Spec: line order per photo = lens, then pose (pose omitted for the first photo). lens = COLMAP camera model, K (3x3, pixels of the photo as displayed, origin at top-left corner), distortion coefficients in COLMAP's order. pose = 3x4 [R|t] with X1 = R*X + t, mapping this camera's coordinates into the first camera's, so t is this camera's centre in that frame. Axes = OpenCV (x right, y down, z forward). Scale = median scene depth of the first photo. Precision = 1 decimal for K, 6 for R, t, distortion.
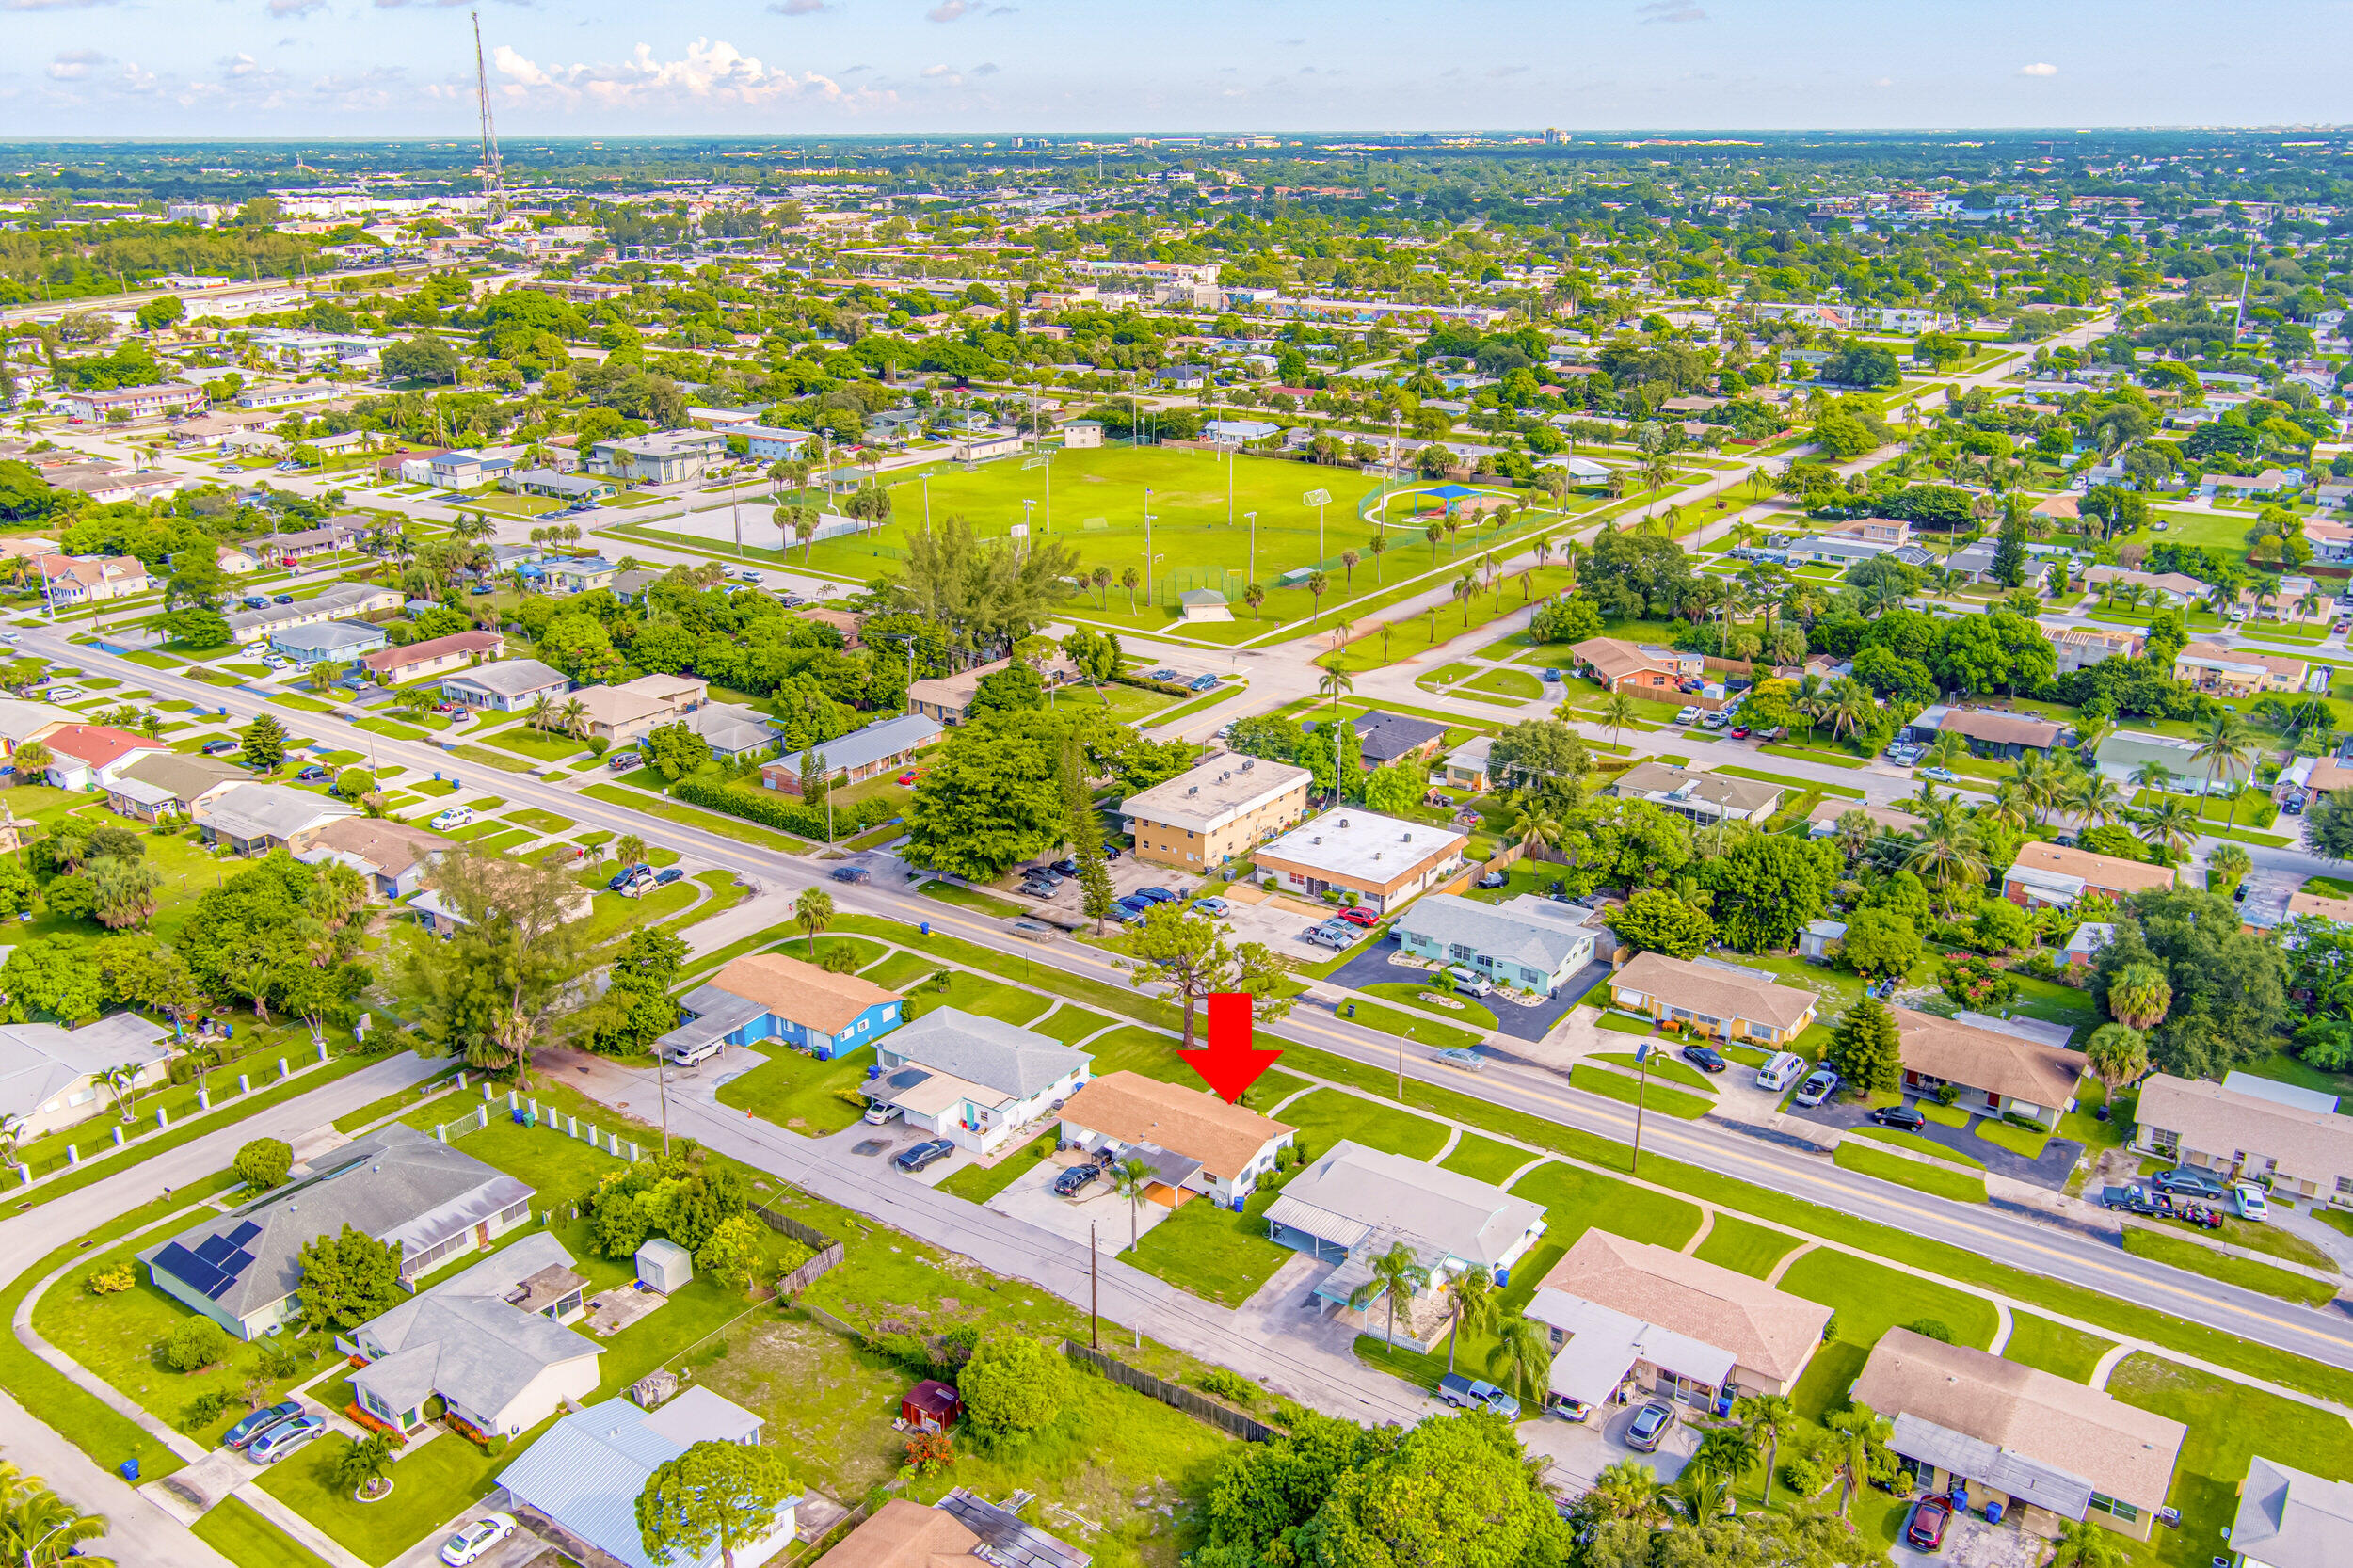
lens RADIAL K [[1894.6, 0, 1176.5], [0, 1894.6, 784.0], [0, 0, 1]] dist [-0.003072, 0.031453]
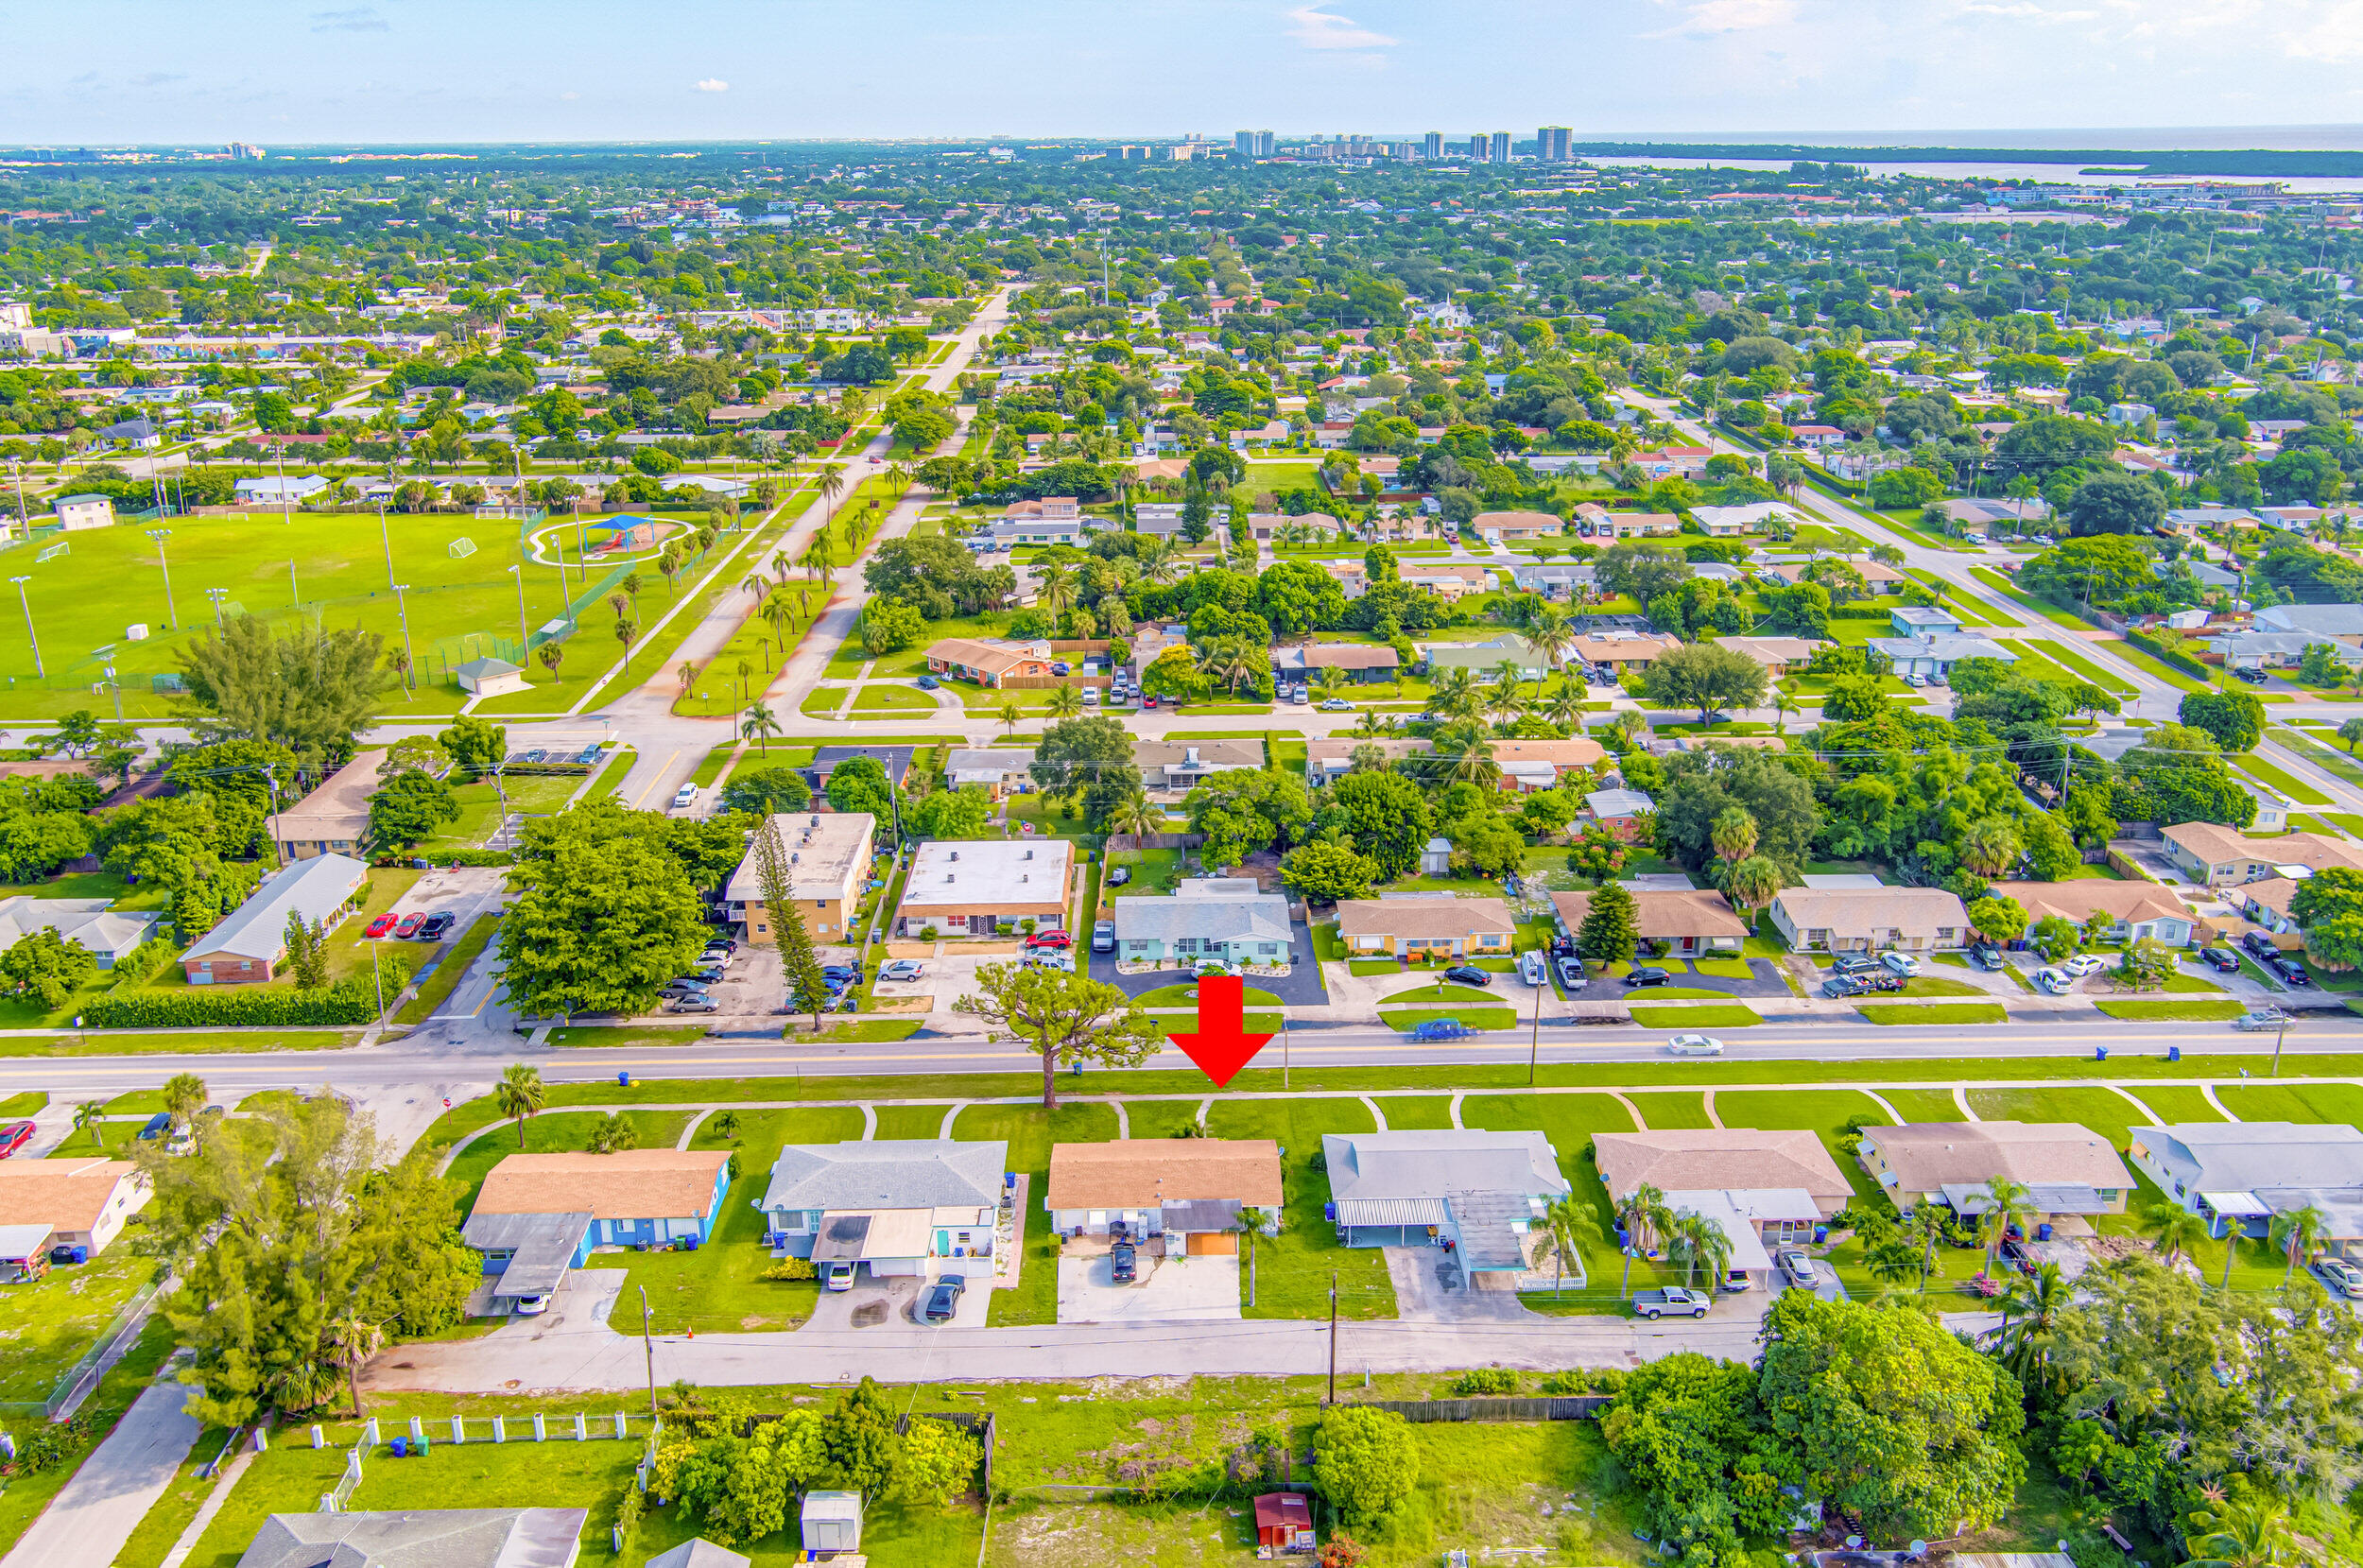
lens RADIAL K [[1902.6, 0, 1181.5], [0, 1902.6, 784.0], [0, 0, 1]] dist [-0.003072, 0.031453]
pose [[0.804878, -0.197487, 0.559616, -0.346308], [0.201746, 0.977896, 0.054931, -0.044049], [-0.558094, 0.068687, 0.826930, 0.139882]]
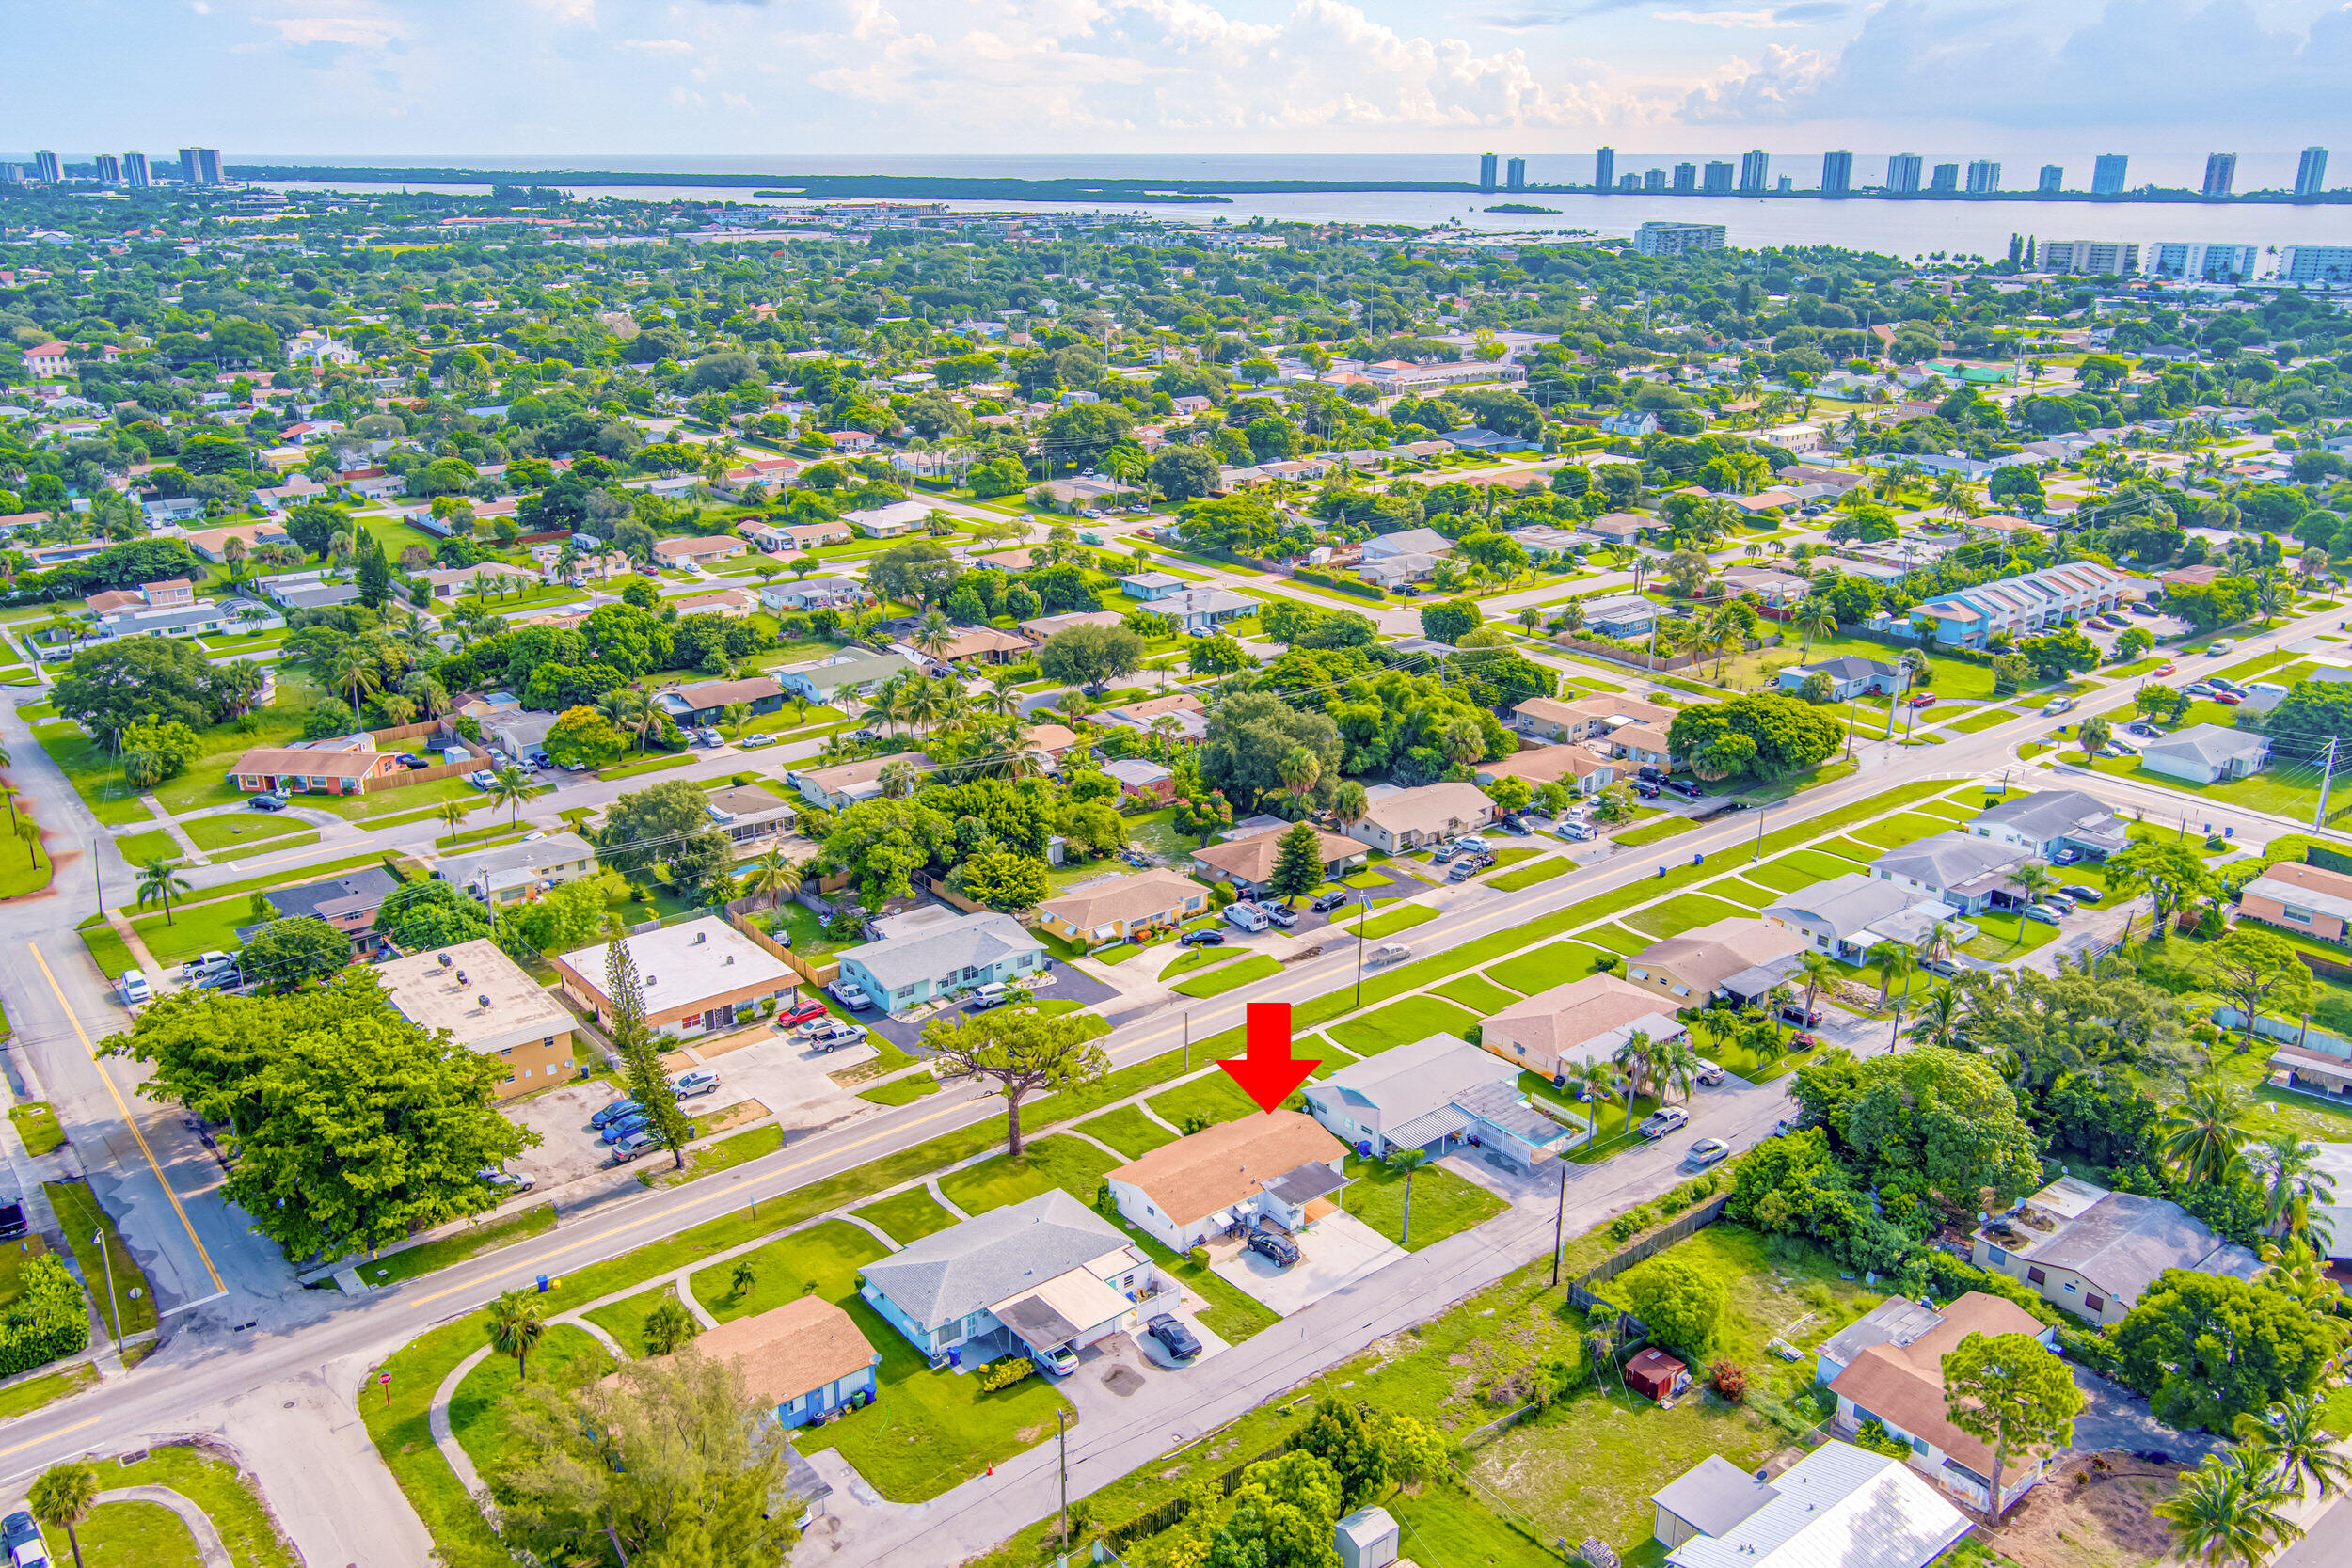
lens RADIAL K [[1893.6, 0, 1176.0], [0, 1893.6, 784.0], [0, 0, 1]] dist [-0.003072, 0.031453]
pose [[0.272918, -0.305797, 0.912143, -0.591648], [0.318379, 0.923419, 0.214317, -0.154021], [-0.907827, 0.231916, 0.349377, 0.455984]]
